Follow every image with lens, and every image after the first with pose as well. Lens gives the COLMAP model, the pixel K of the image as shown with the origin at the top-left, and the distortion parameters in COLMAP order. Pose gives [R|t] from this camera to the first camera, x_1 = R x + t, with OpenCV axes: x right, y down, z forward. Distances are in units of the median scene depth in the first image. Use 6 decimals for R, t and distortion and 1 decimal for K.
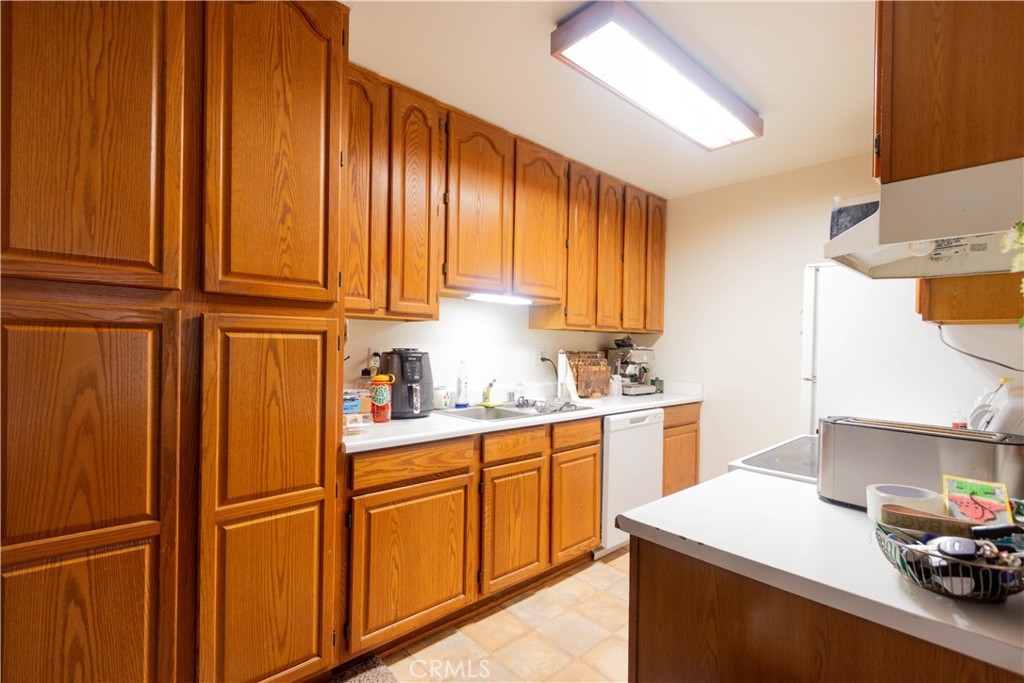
lens RADIAL K [[469.6, 0, 504.5], [0, 469.6, 342.9], [0, 0, 1]] dist [-0.000717, 0.000305]
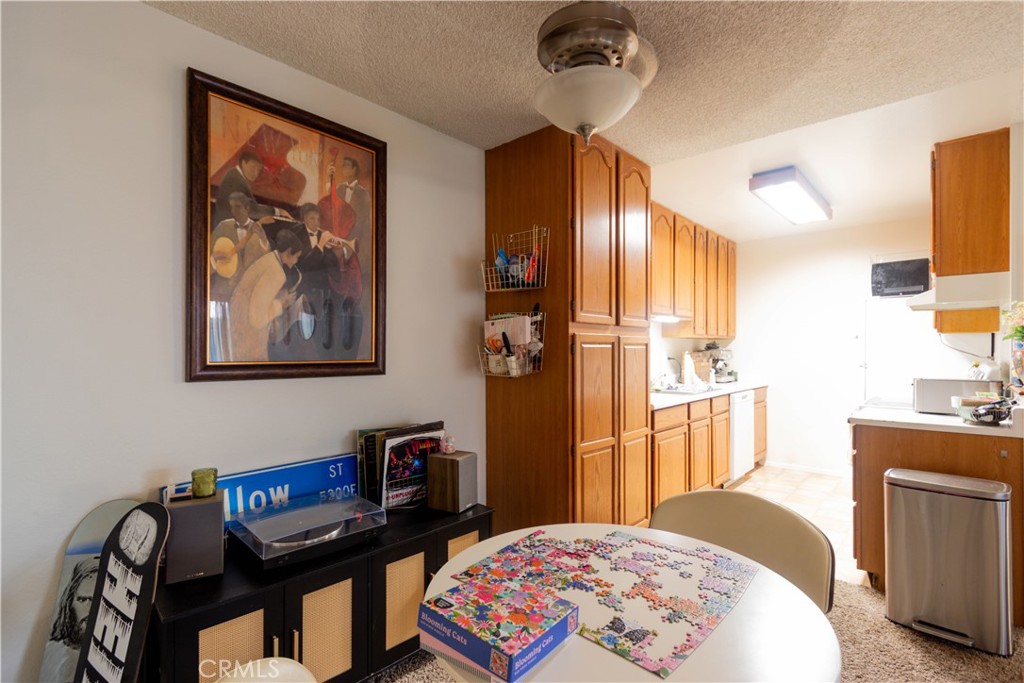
lens RADIAL K [[469.6, 0, 519.3], [0, 469.6, 344.7], [0, 0, 1]] dist [-0.000717, 0.000305]
pose [[0.995303, -0.017720, 0.095174, -0.985085], [0.018080, 0.999832, -0.002914, -0.021996], [-0.095106, 0.004621, 0.995456, -0.743176]]
